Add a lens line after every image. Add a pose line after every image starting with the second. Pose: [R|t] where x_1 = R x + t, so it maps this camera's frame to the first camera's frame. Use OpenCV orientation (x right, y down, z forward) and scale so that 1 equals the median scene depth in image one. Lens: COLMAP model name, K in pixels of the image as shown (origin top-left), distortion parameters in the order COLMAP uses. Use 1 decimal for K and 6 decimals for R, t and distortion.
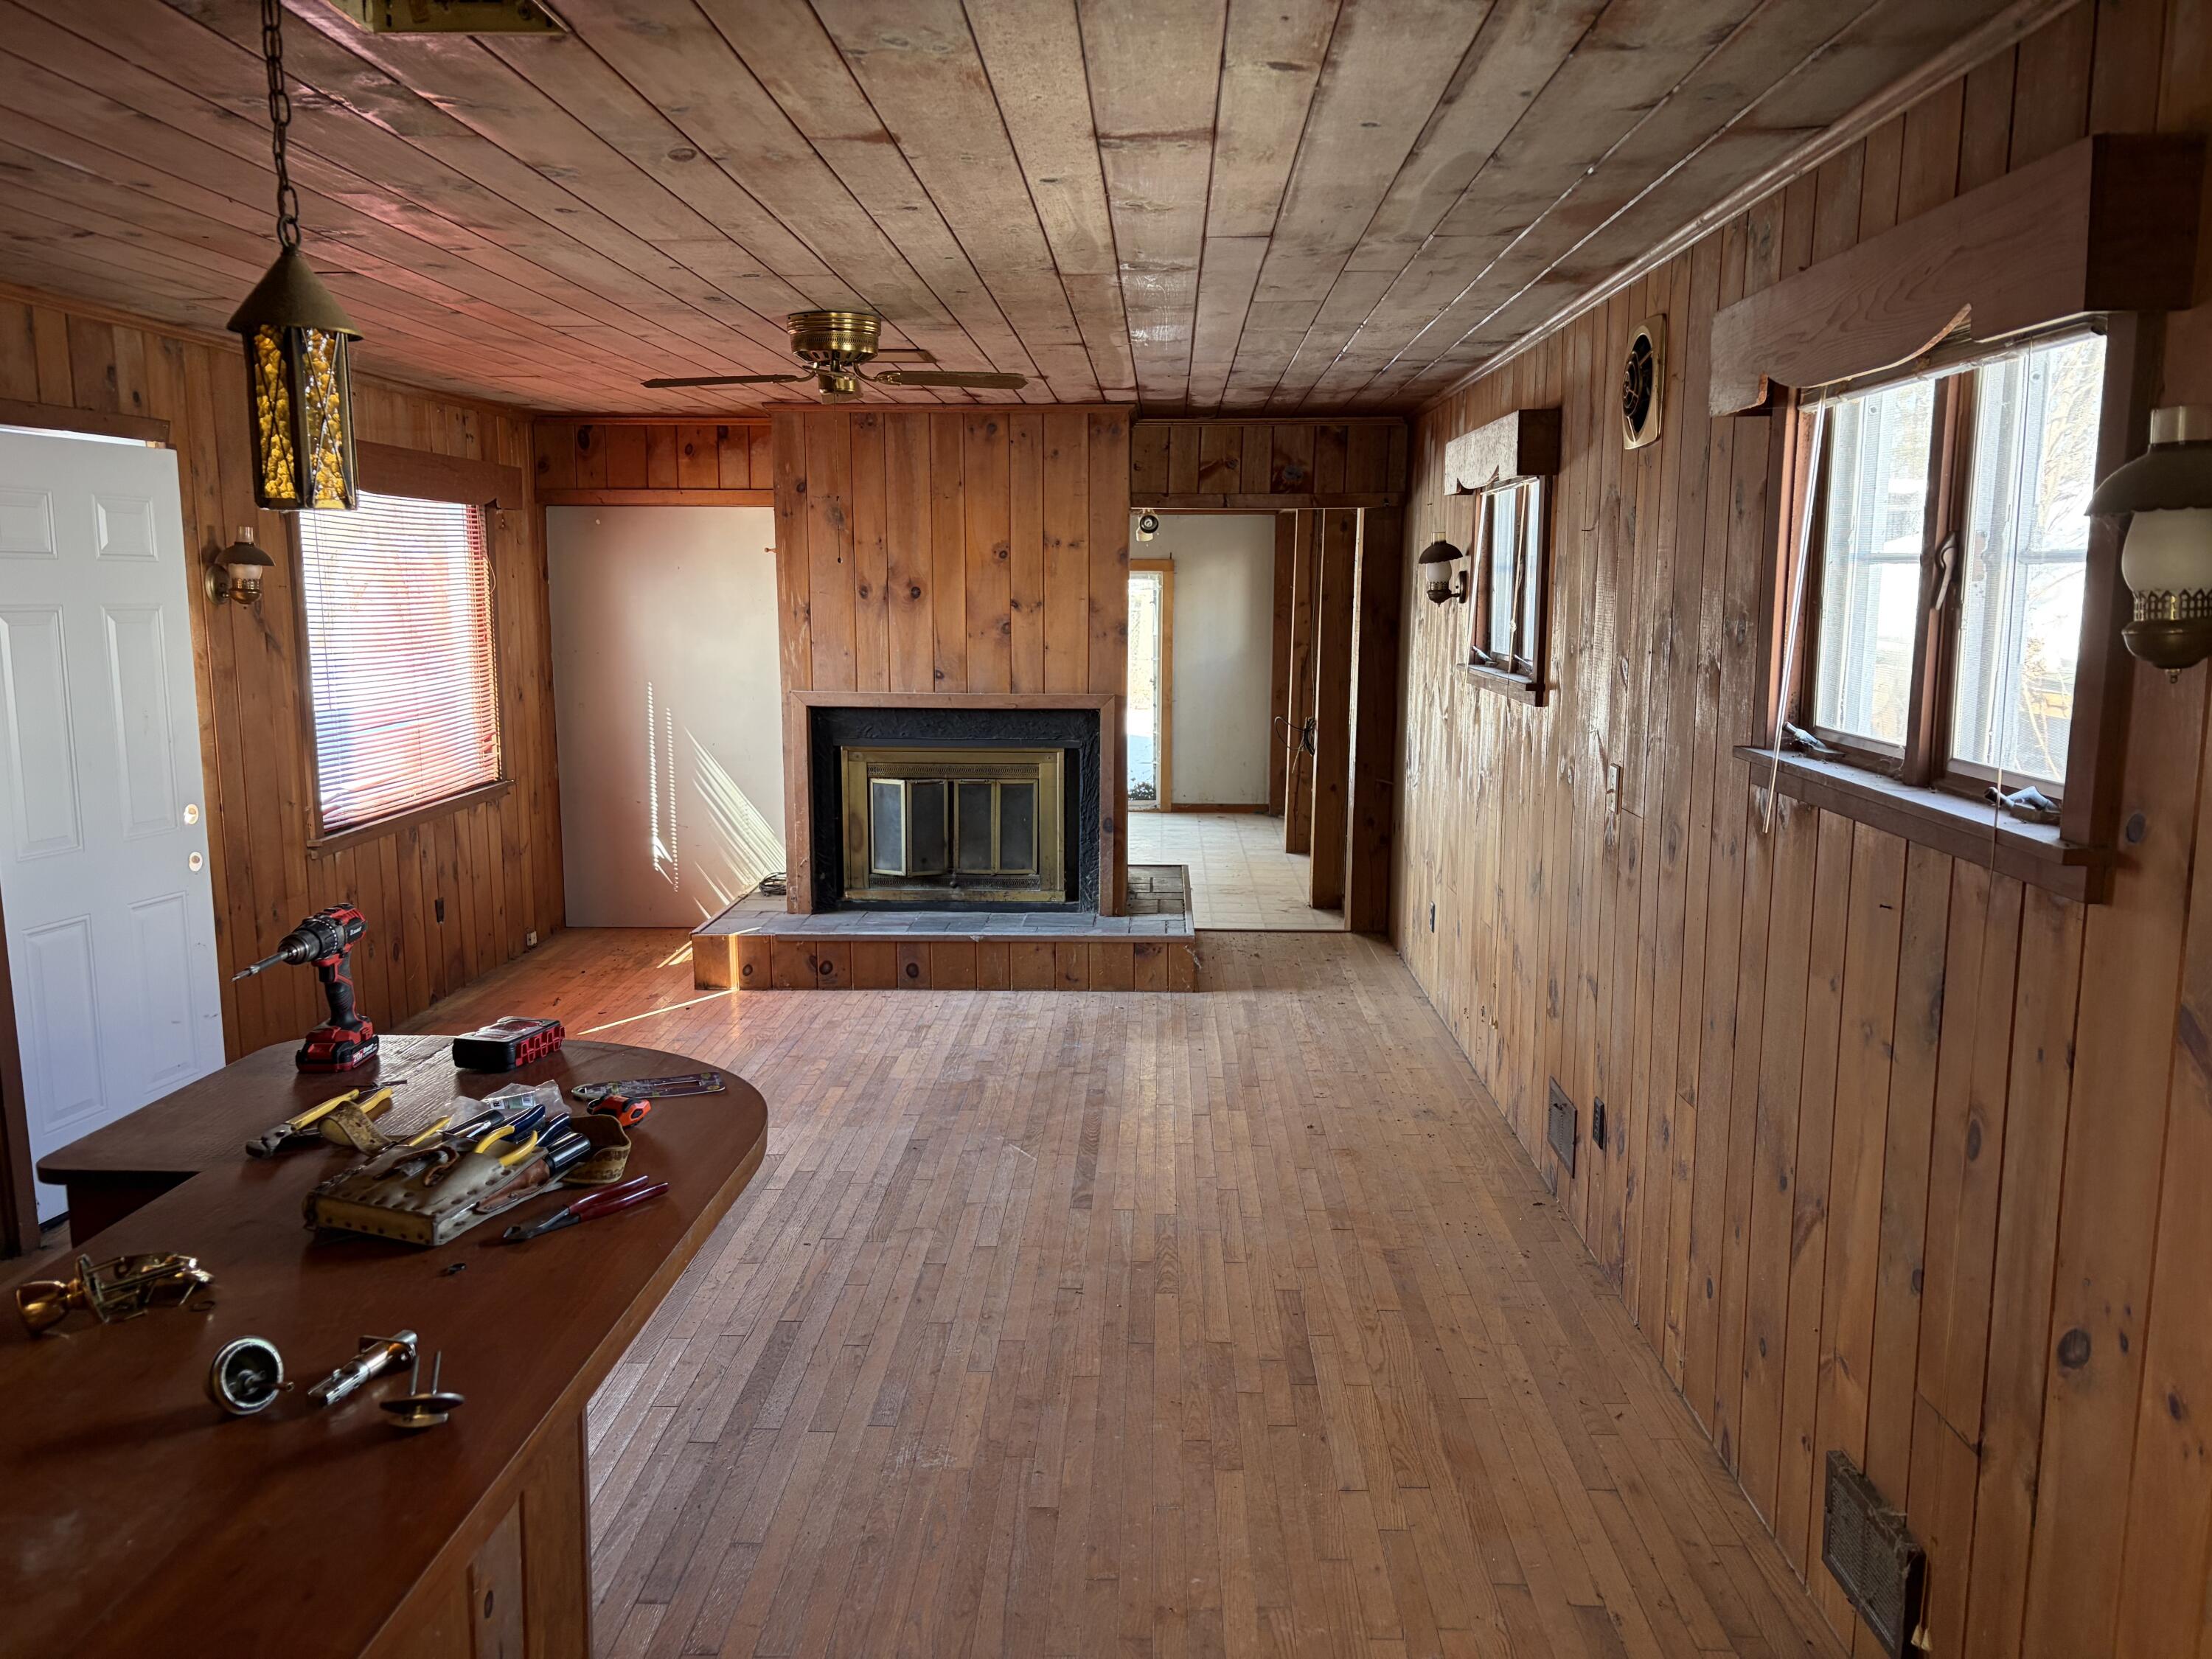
lens RADIAL K [[1671.9, 0, 1149.4], [0, 1671.9, 883.9], [0, 0, 1]] dist [0.037407, -0.019231]
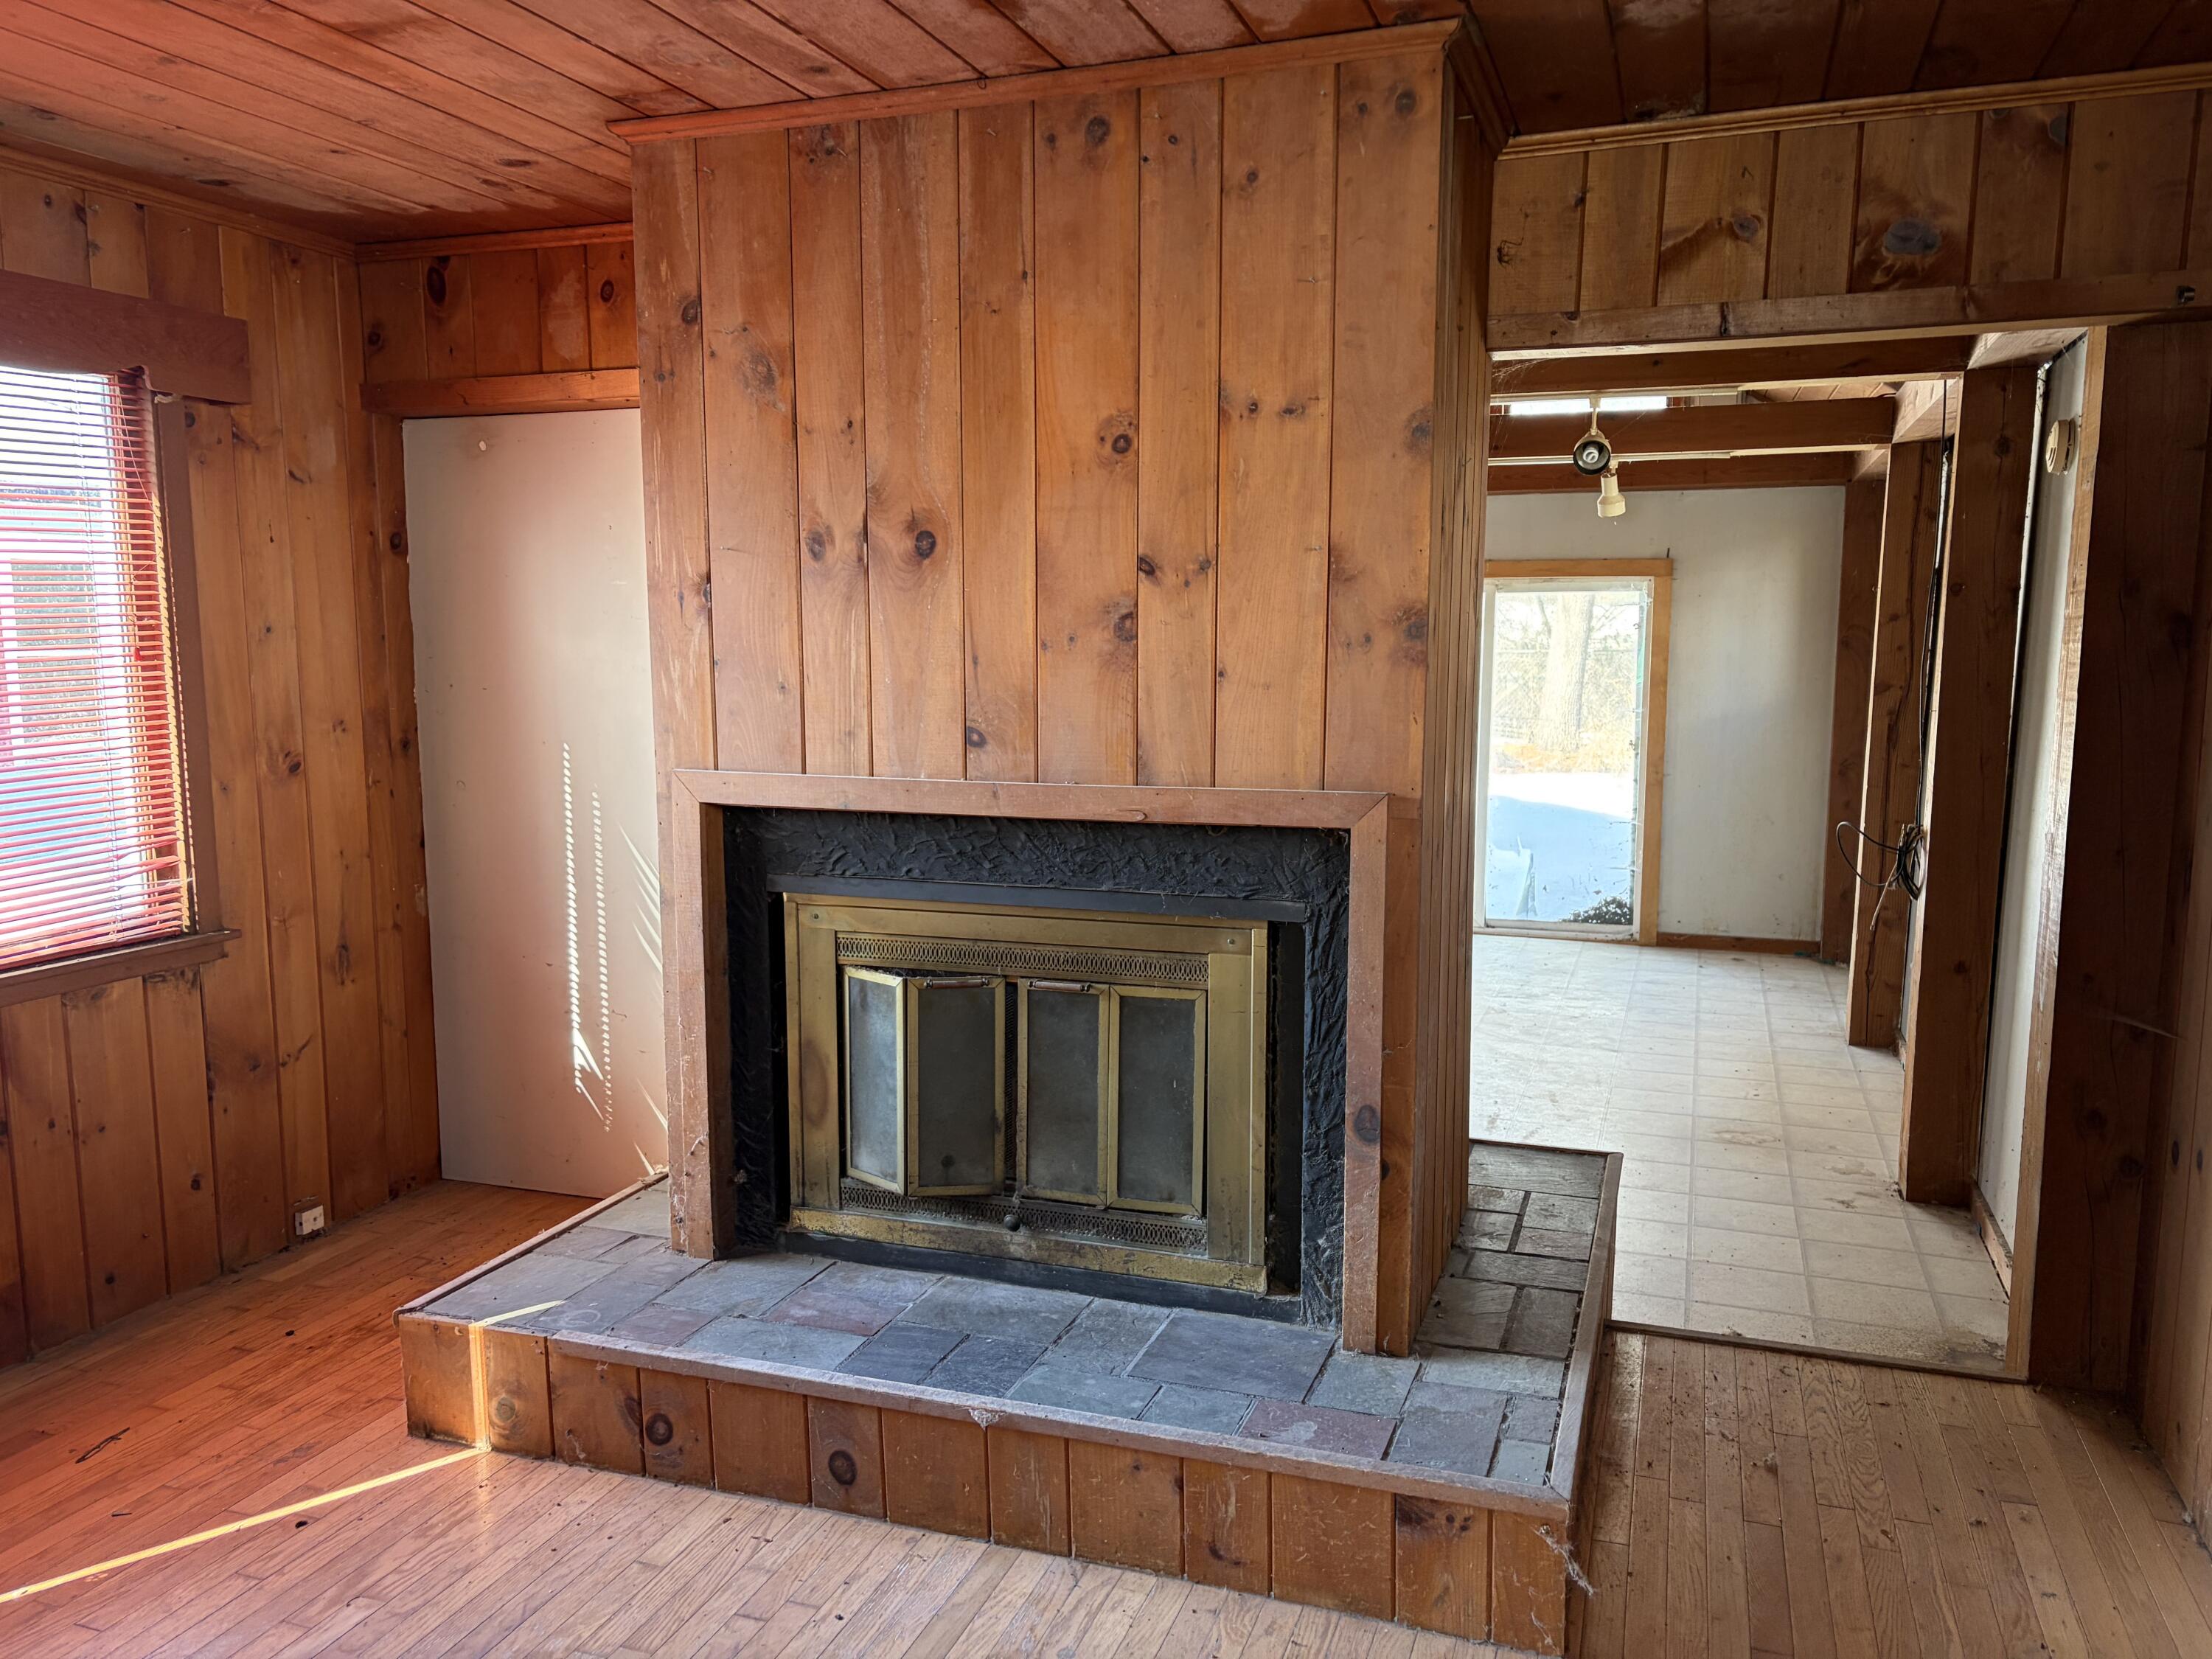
lens RADIAL K [[1671.9, 0, 1112.3], [0, 1671.9, 845.5], [0, 0, 1]] dist [0.037407, -0.019231]
pose [[0.945748, 0.034209, -0.323096, 0.044100], [-0.051717, 0.997613, -0.045757, -0.079986], [0.320760, 0.059984, 0.945259, 0.611736]]
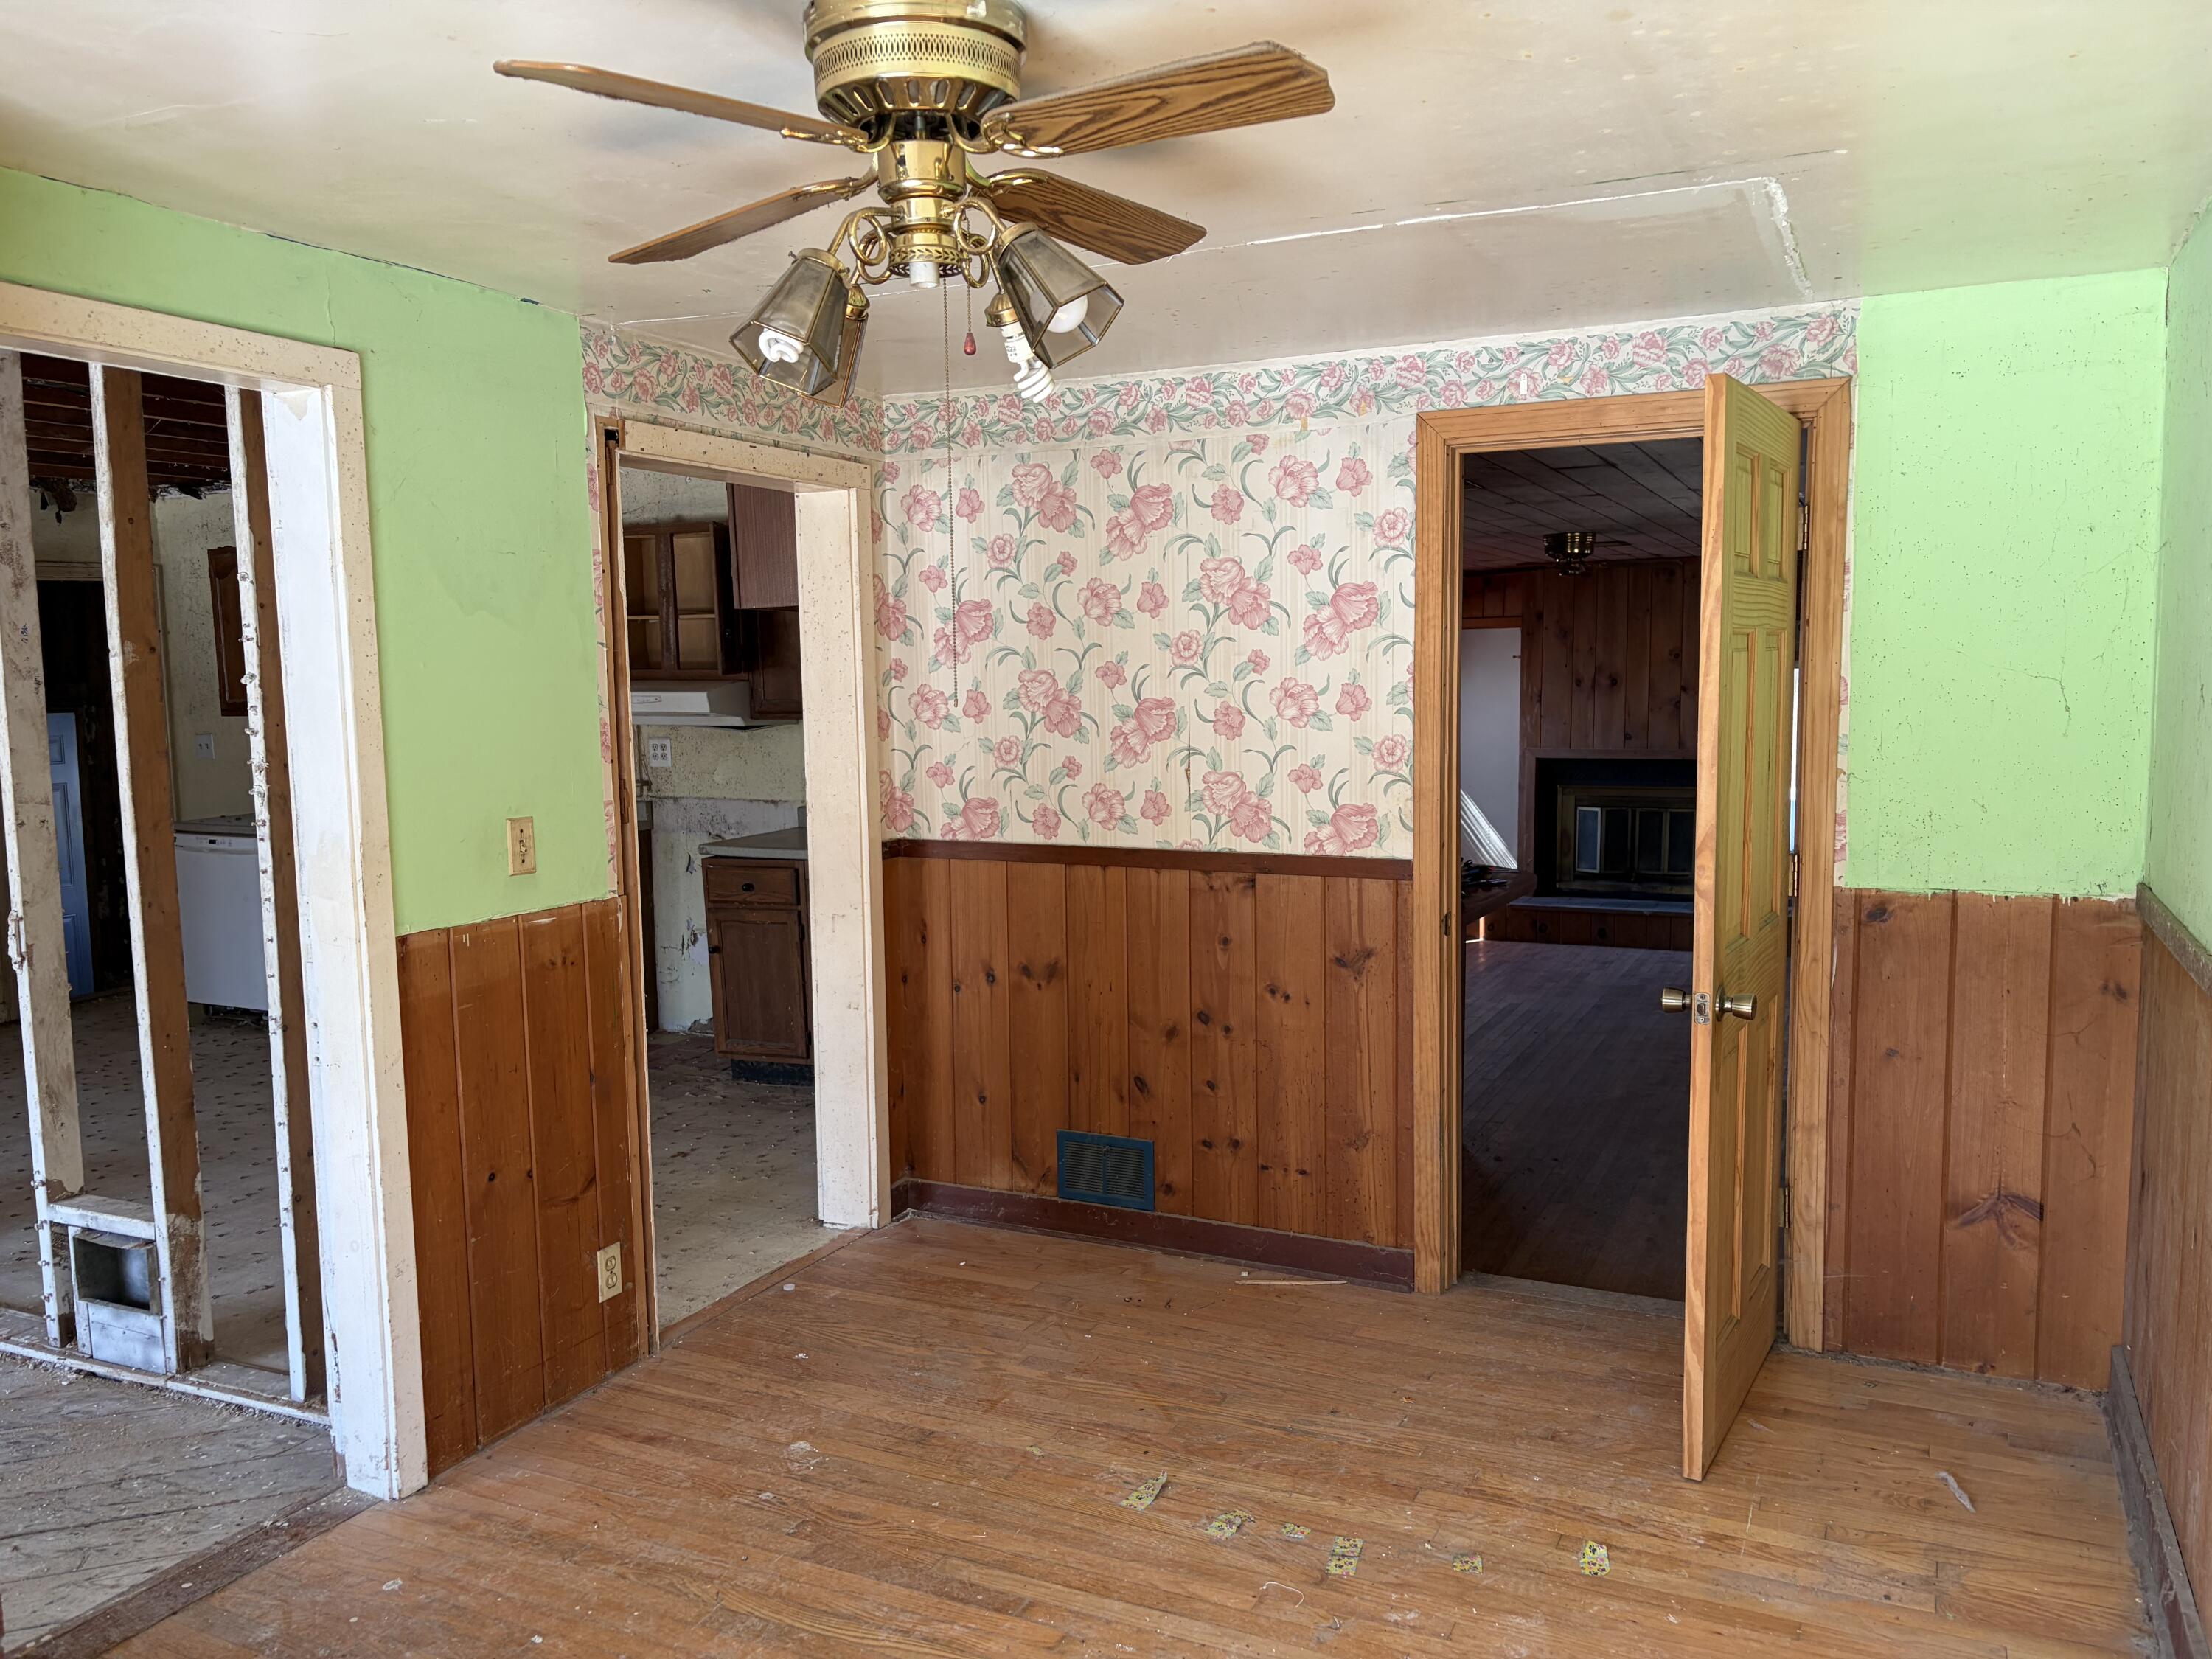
lens RADIAL K [[1671.9, 0, 1102.5], [0, 1671.9, 833.0], [0, 0, 1]] dist [0.037407, -0.019231]
pose [[0.905048, 0.022624, -0.424708, 0.085747], [-0.058978, 0.995612, -0.072646, 0.094896], [0.421201, 0.090796, 0.902411, -0.527807]]
